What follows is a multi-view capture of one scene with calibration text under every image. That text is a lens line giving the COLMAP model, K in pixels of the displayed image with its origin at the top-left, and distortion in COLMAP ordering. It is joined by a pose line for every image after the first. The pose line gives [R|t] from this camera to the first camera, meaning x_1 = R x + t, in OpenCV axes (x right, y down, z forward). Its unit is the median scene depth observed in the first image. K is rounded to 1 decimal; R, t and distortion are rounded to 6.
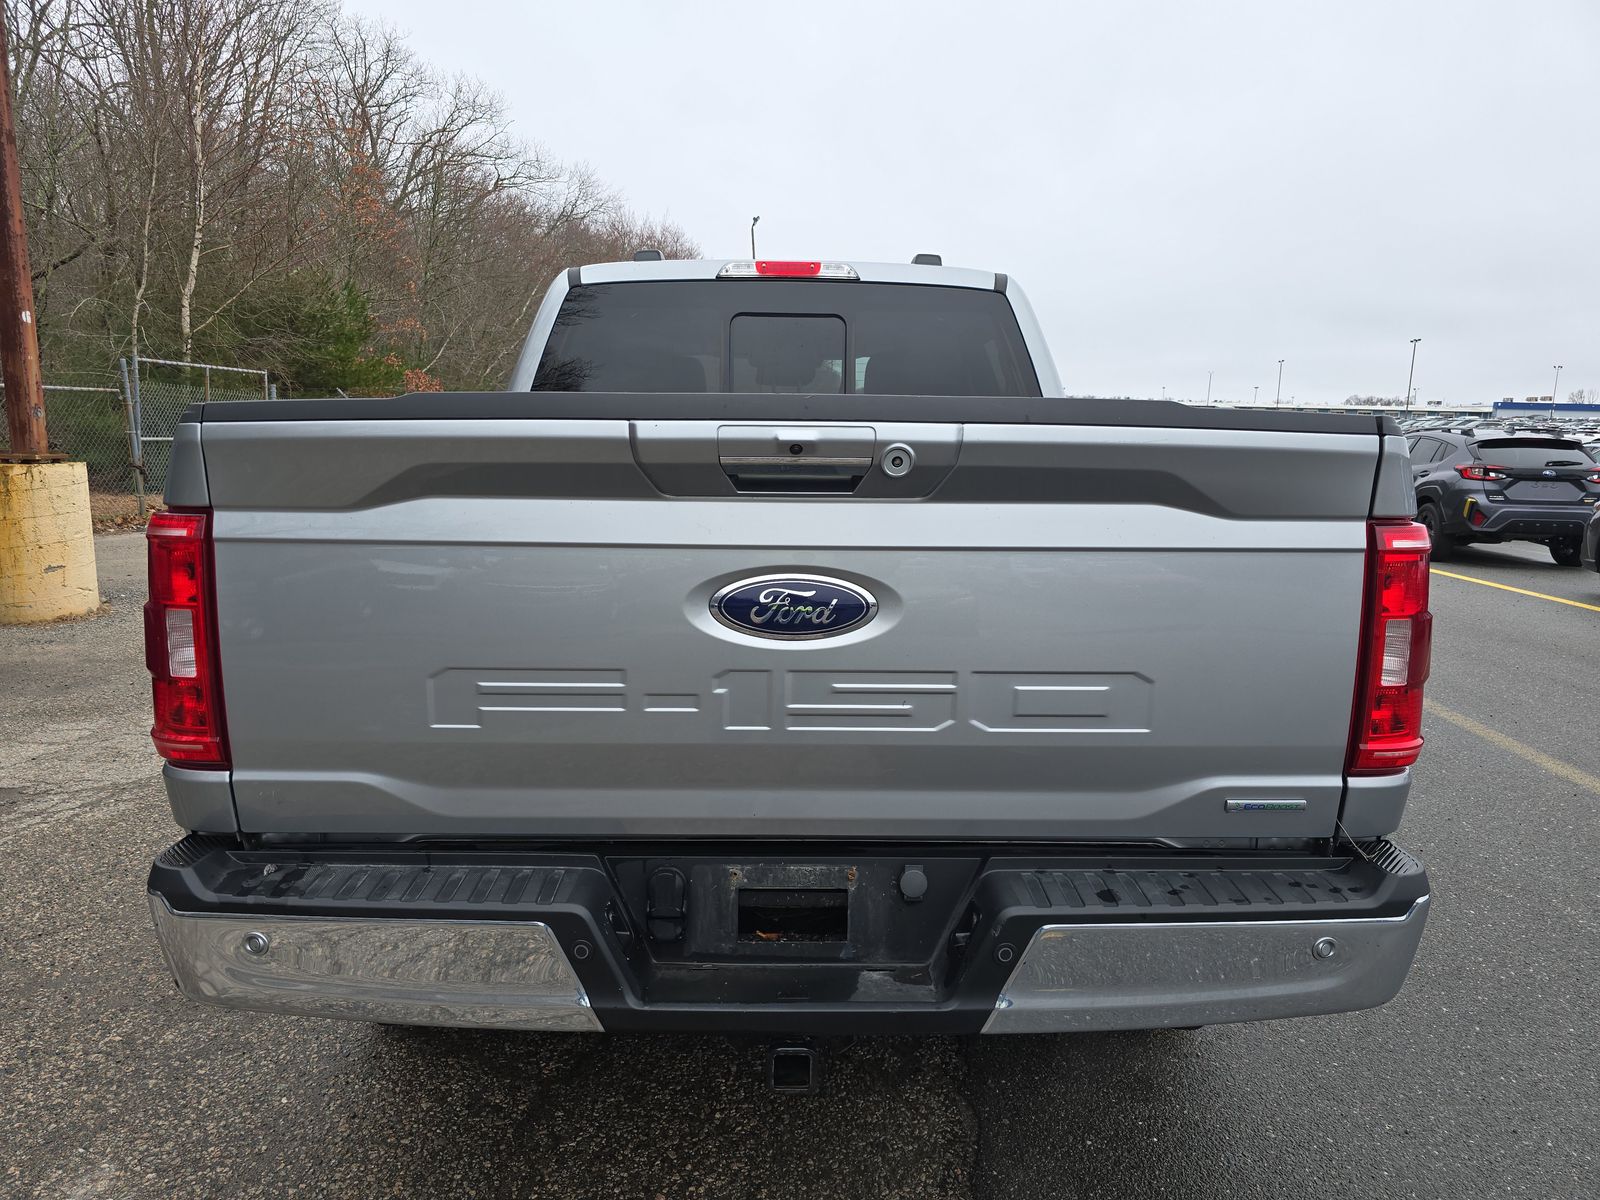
lens RADIAL K [[1089.5, 0, 801.4], [0, 1089.5, 607.8], [0, 0, 1]] dist [0.019554, -0.000003]
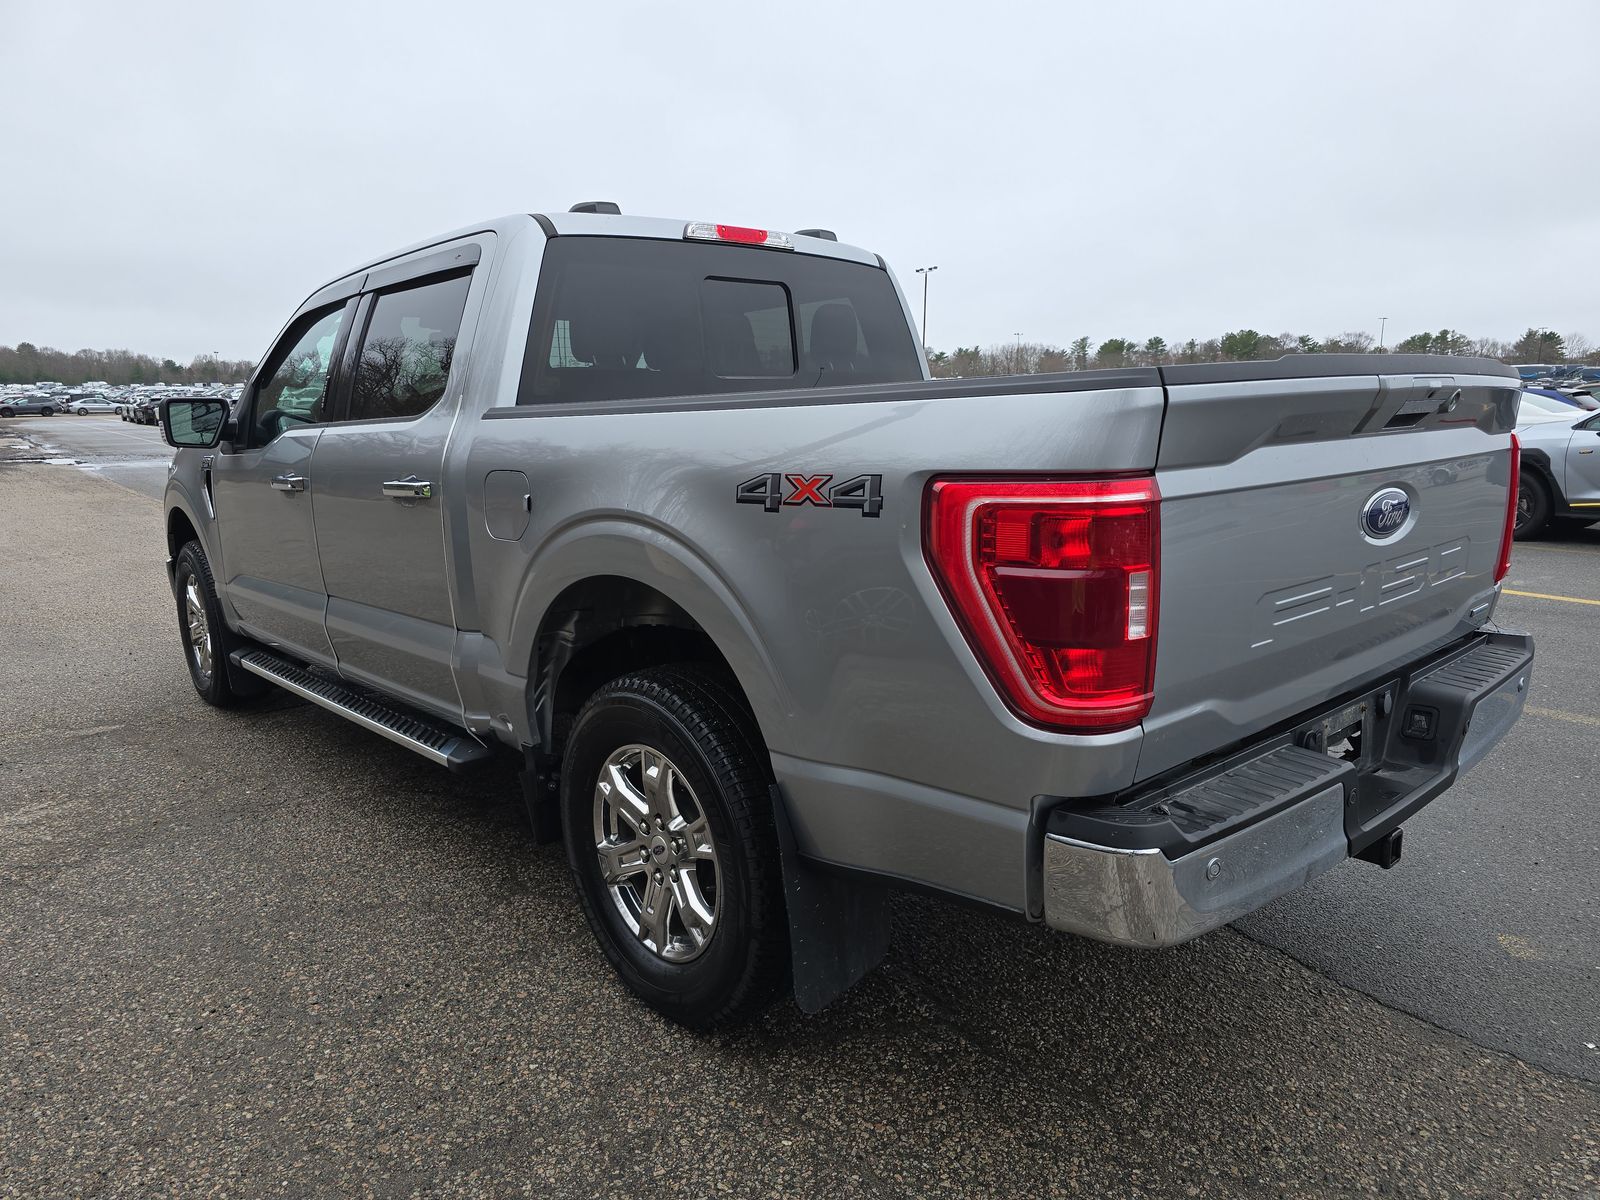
lens RADIAL K [[1089.5, 0, 801.4], [0, 1089.5, 607.8], [0, 0, 1]] dist [0.019554, -0.000003]
pose [[0.746713, -0.146118, 0.648899, -0.679290], [0.126545, 0.988962, 0.077072, -0.038864], [-0.652998, 0.024565, 0.756961, 0.204289]]
